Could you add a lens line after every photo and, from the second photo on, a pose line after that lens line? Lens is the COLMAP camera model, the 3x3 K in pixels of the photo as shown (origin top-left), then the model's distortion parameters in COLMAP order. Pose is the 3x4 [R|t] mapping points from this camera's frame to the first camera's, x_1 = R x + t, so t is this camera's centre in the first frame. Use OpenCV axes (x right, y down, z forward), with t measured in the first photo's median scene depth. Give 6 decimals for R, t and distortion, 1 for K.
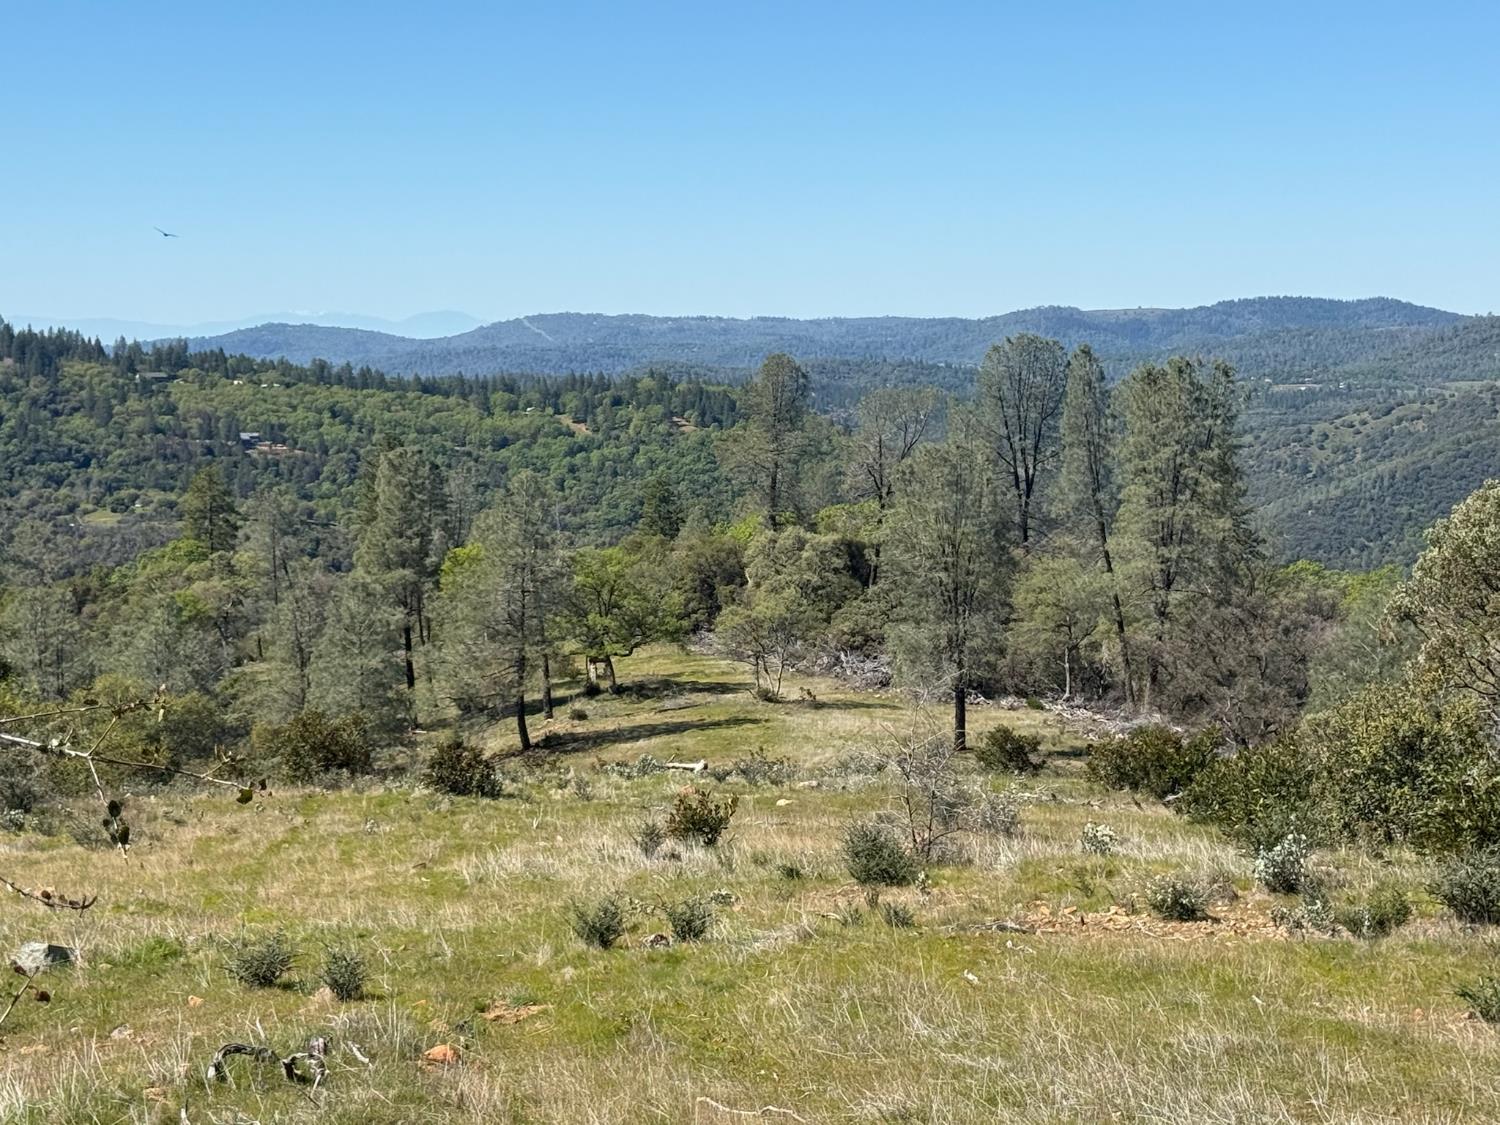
lens RADIAL K [[2934.5, 0, 661.0], [0, 2934.5, 582.1], [0, 0, 1]] dist [0.029946, 0.000000]
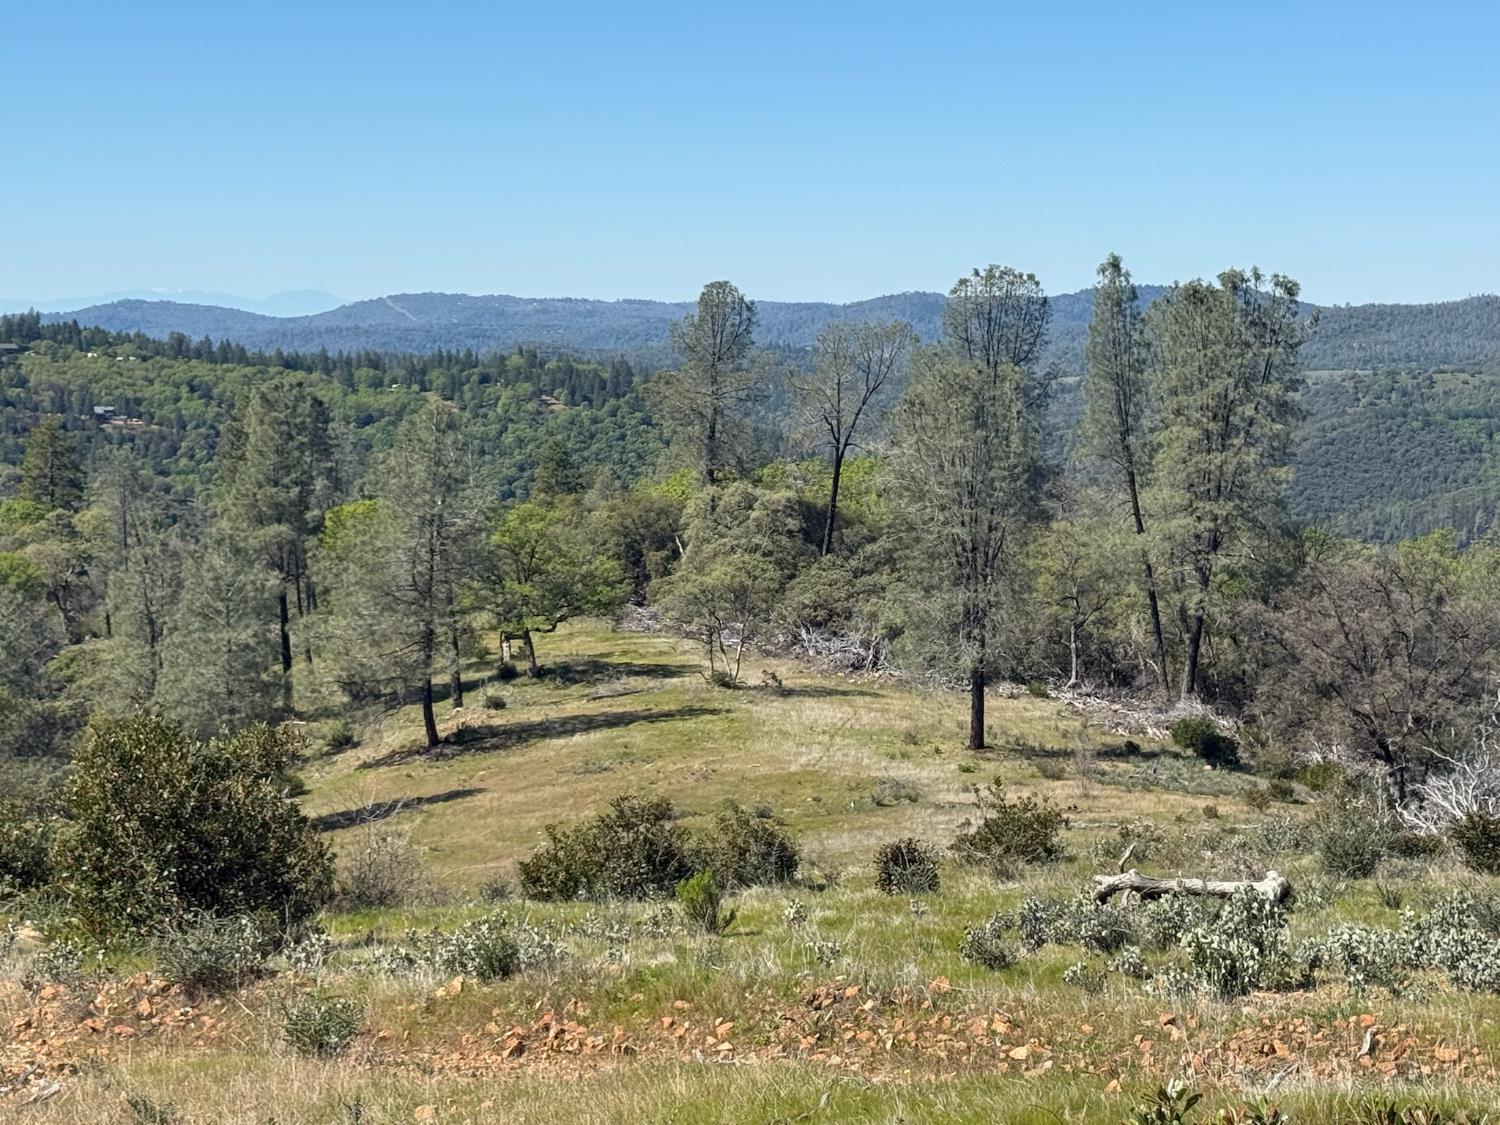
lens RADIAL K [[2934.5, 0, 734.5], [0, 2934.5, 557.4], [0, 0, 1]] dist [0.029946, 0.000000]
pose [[0.997386, 0.006416, 0.071972, -0.019206], [-0.006201, 0.999976, -0.003214, 0.006432], [-0.071991, 0.002760, 0.997401, 0.167049]]
